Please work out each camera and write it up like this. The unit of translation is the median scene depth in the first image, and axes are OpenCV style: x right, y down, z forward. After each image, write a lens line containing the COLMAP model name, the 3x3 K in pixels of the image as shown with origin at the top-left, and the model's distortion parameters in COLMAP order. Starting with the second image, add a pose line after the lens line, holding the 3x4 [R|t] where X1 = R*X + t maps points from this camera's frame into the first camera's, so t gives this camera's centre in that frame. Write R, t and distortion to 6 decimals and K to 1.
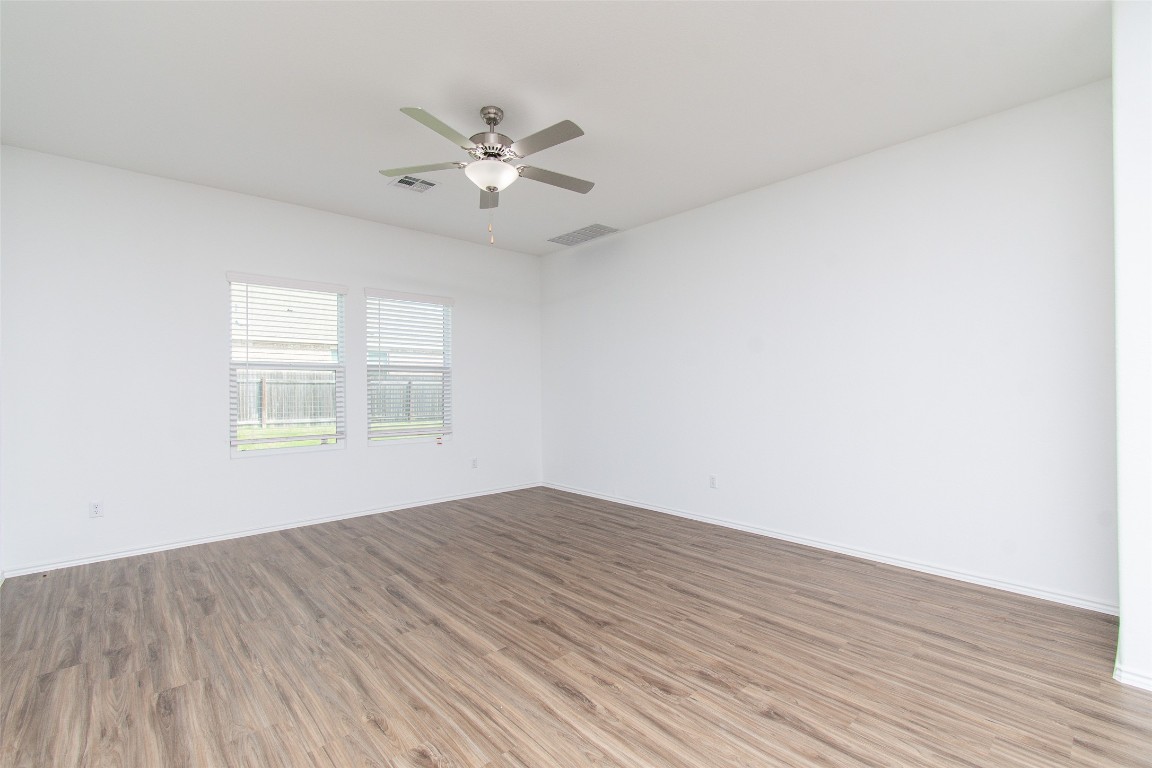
lens RADIAL K [[514.8, 0, 576.0], [0, 514.8, 384.0], [0, 0, 1]] dist [-0.001568, 0.000001]
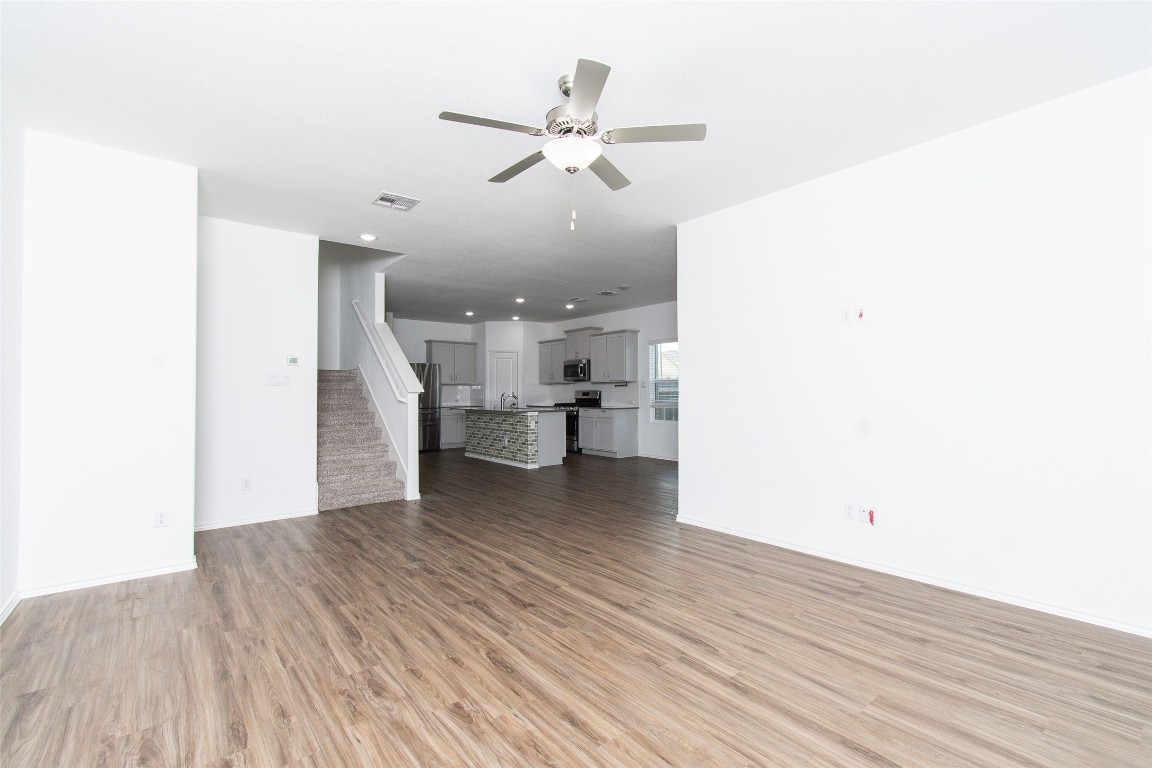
lens RADIAL K [[514.8, 0, 576.0], [0, 514.8, 384.0], [0, 0, 1]] dist [-0.001568, 0.000001]
pose [[-0.998683, 0.010746, 0.050170, -0.214706], [0.009714, 0.999737, -0.020768, 0.010965], [-0.050380, -0.020253, -0.998525, 1.919879]]
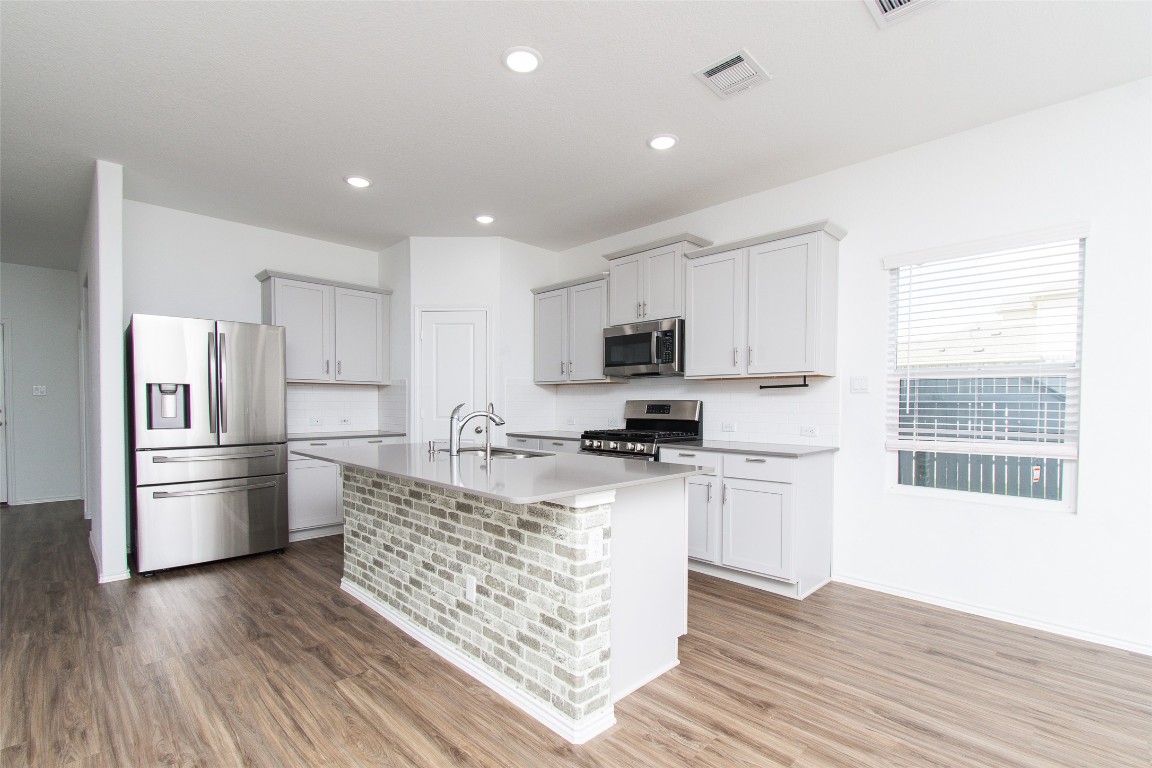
lens RADIAL K [[518.2, 0, 573.2], [0, 518.2, 414.3], [0, 0, 1]] dist [0.002556, -0.000158]
pose [[-0.998578, 0.005142, -0.053060, 0.224305], [0.004345, 0.999876, 0.015122, -0.001840], [0.053132, 0.014870, -0.998477, -0.231553]]
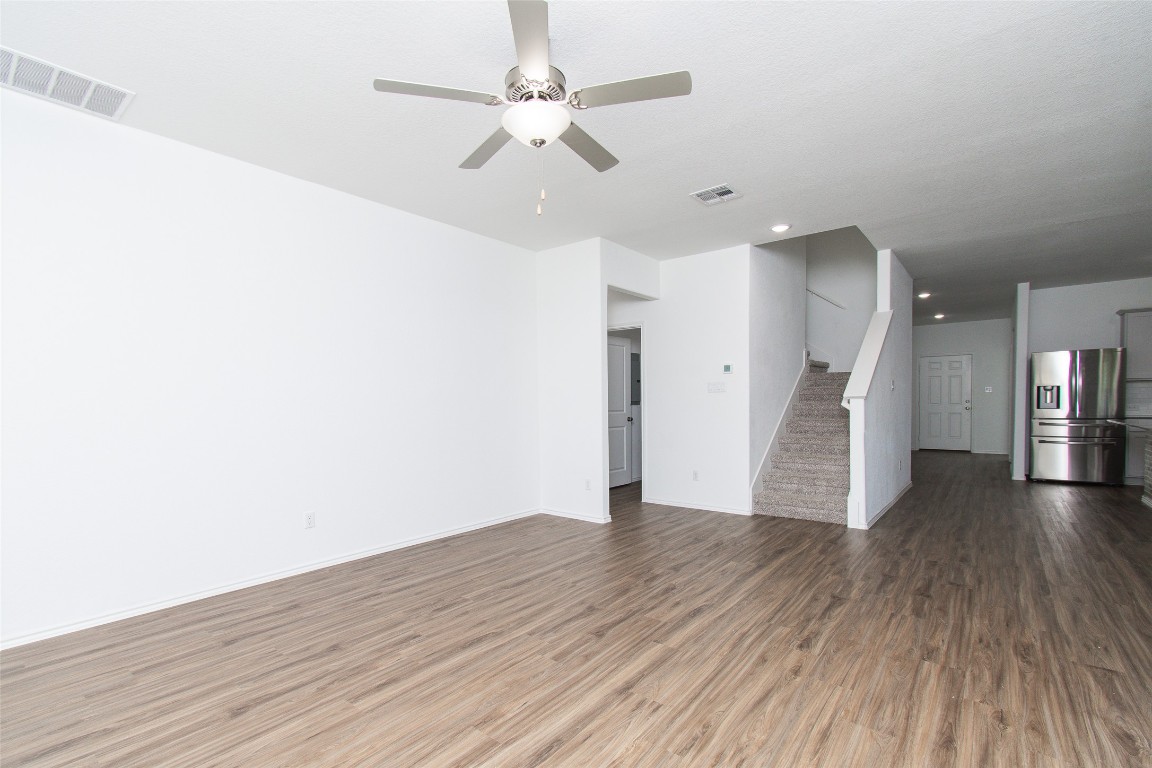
lens RADIAL K [[518.2, 0, 573.2], [0, 518.2, 414.3], [0, 0, 1]] dist [0.002556, -0.000158]
pose [[-0.154182, -0.019486, 0.987850, -0.976900], [0.007953, 0.999749, 0.020962, 0.004519], [-0.988010, 0.011088, -0.153988, 1.097592]]
